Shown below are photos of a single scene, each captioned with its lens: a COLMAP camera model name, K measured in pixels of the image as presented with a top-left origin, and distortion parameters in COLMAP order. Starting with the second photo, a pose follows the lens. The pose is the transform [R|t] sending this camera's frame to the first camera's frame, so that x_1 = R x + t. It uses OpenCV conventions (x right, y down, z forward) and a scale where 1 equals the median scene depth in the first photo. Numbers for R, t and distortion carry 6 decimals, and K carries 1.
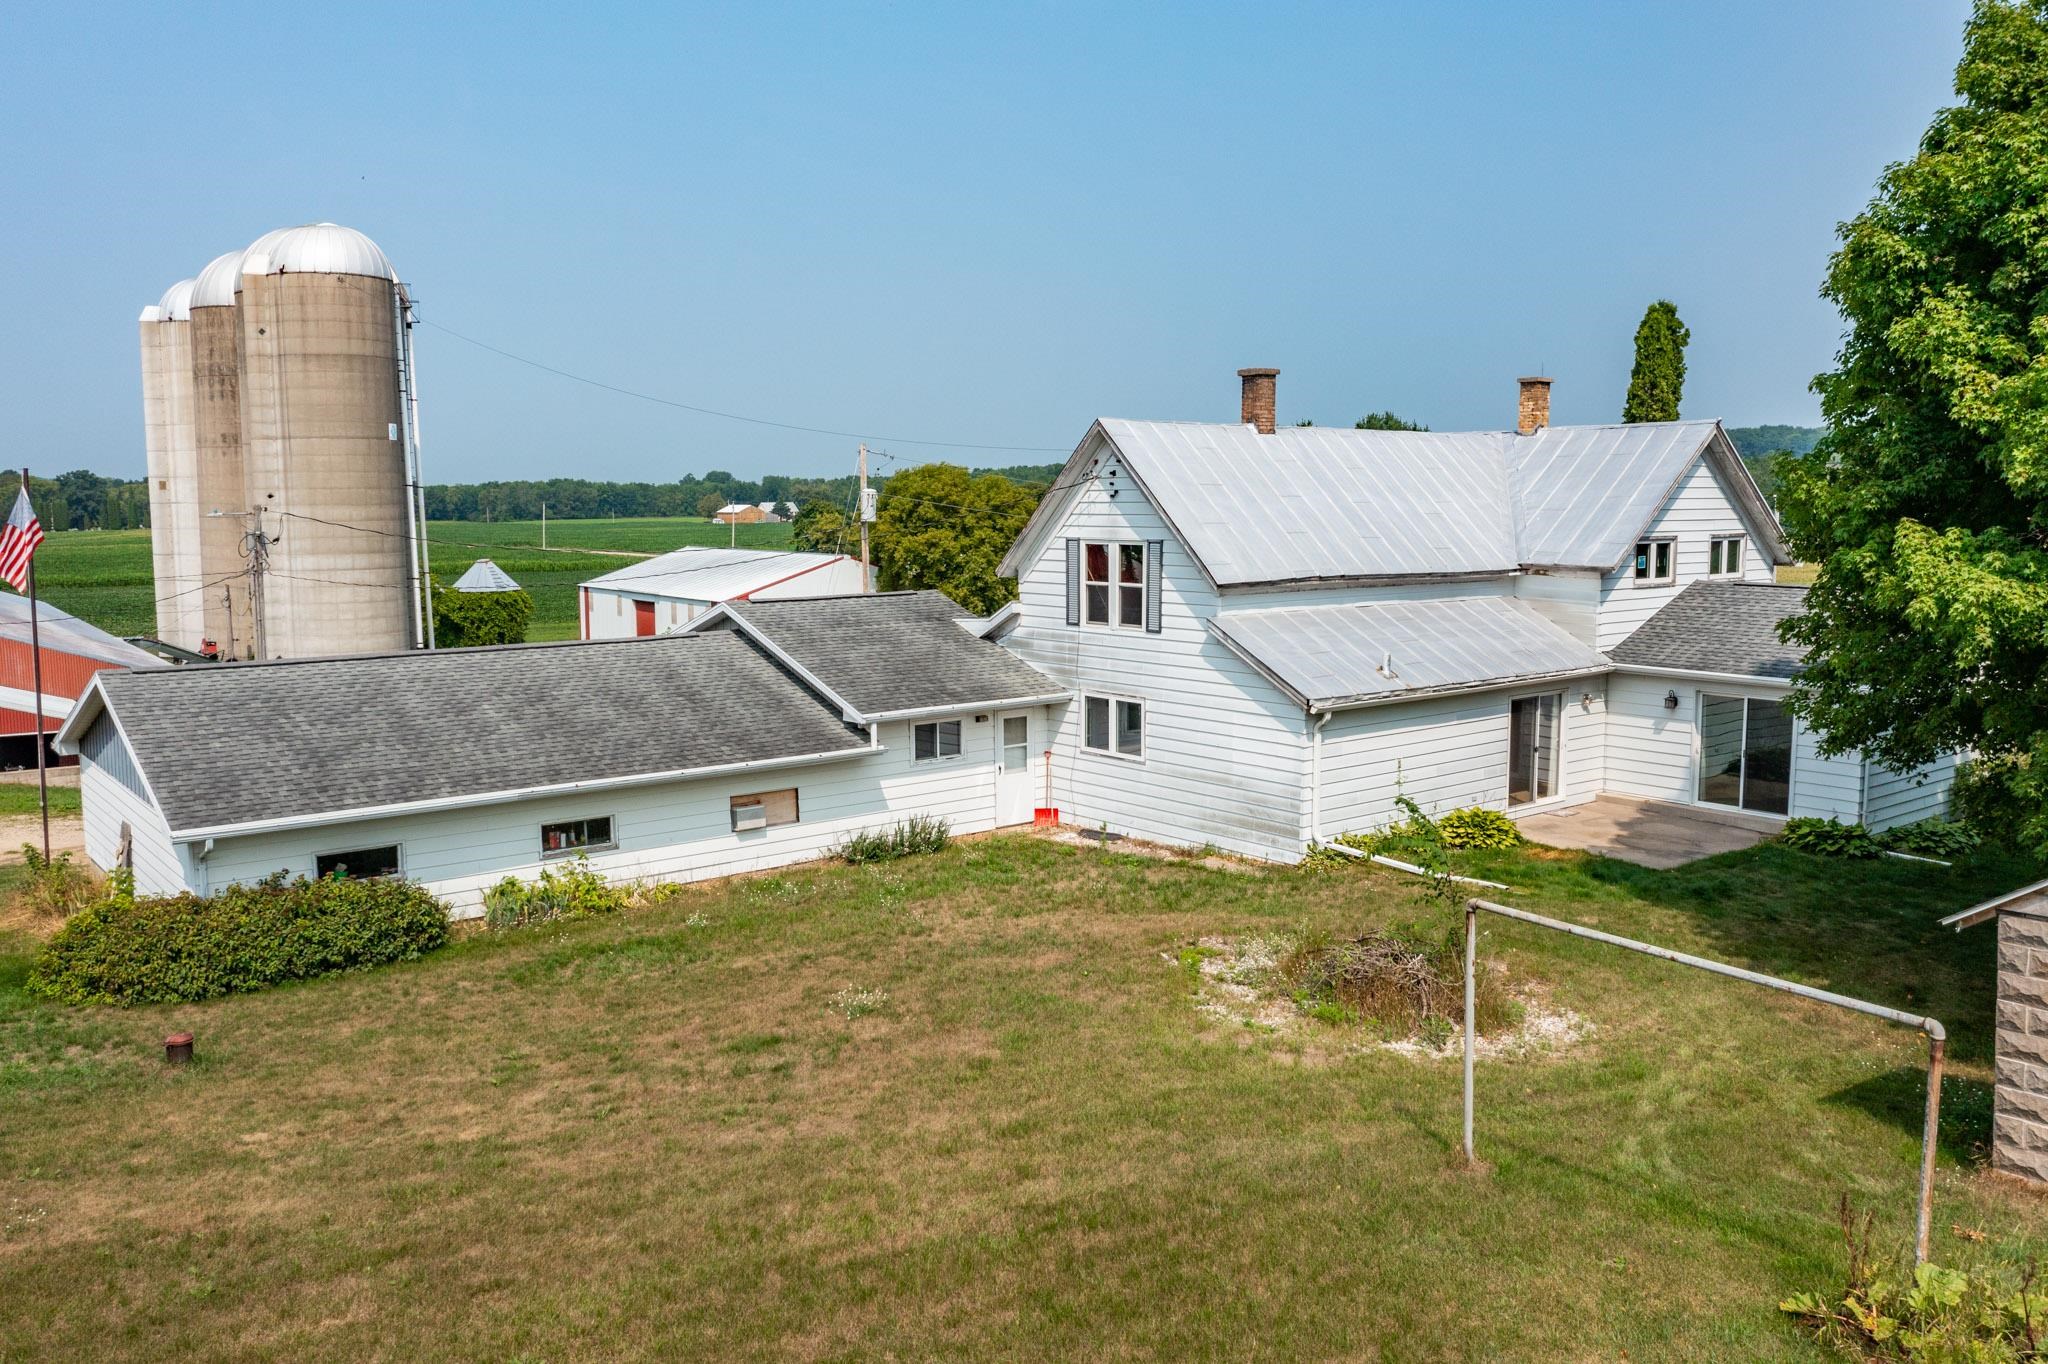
lens RADIAL K [[1631.6, 0, 1017.5], [0, 1631.6, 678.7], [0, 0, 1]] dist [-0.020568, 0.002980]
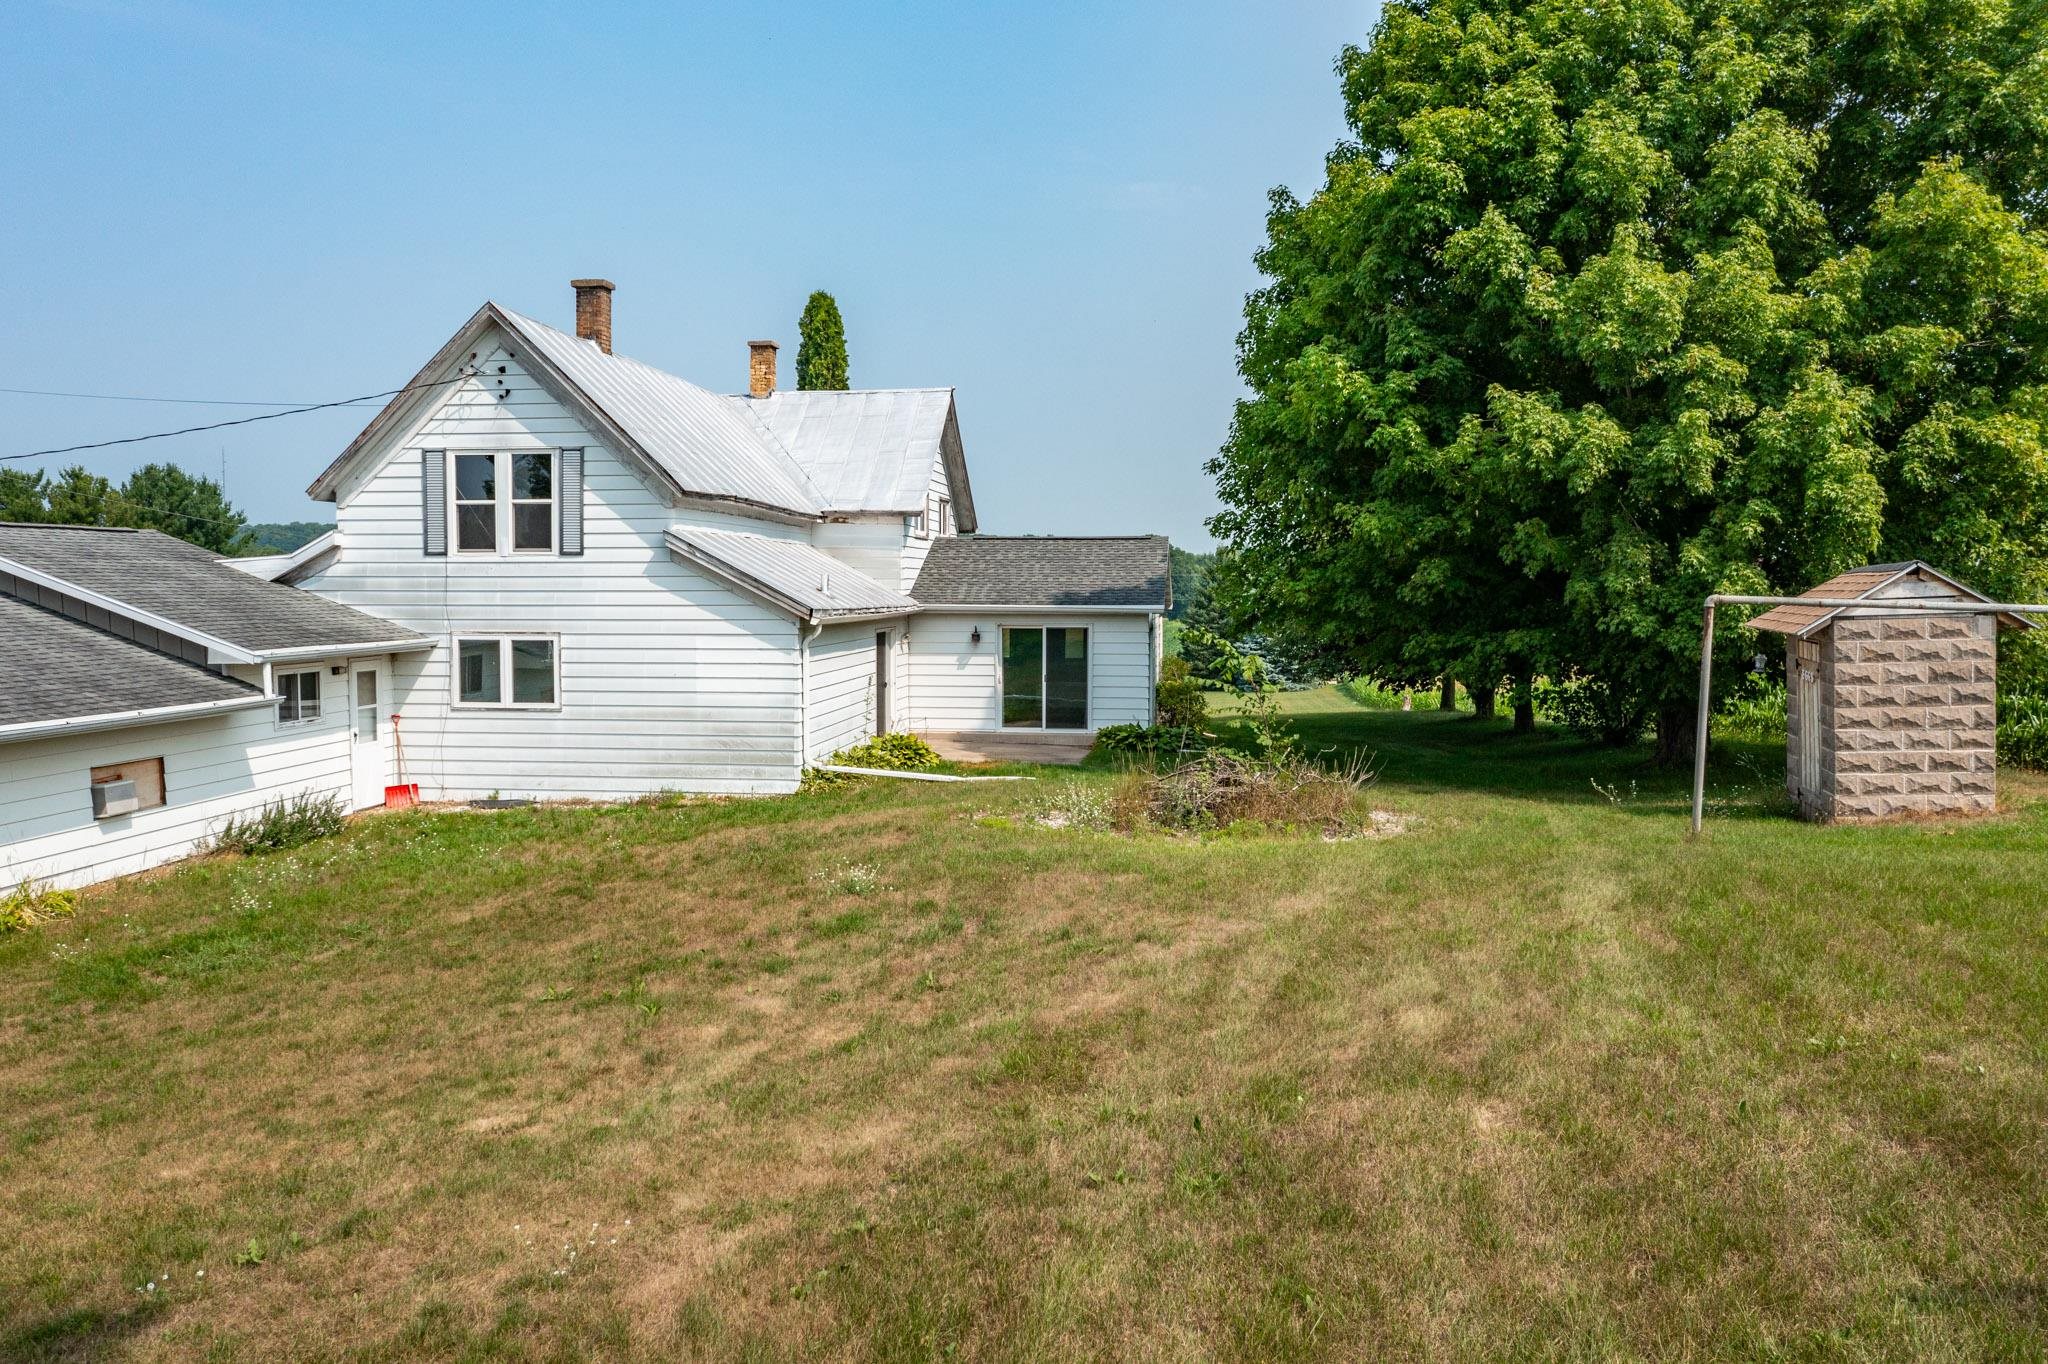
lens RADIAL K [[1631.6, 0, 1020.2], [0, 1631.6, 678.5], [0, 0, 1]] dist [-0.020568, 0.002980]
pose [[0.708667, -0.033468, 0.704749, -0.349820], [0.075796, 0.996705, -0.028885, 0.077977], [-0.701460, 0.073887, 0.708869, 0.227650]]
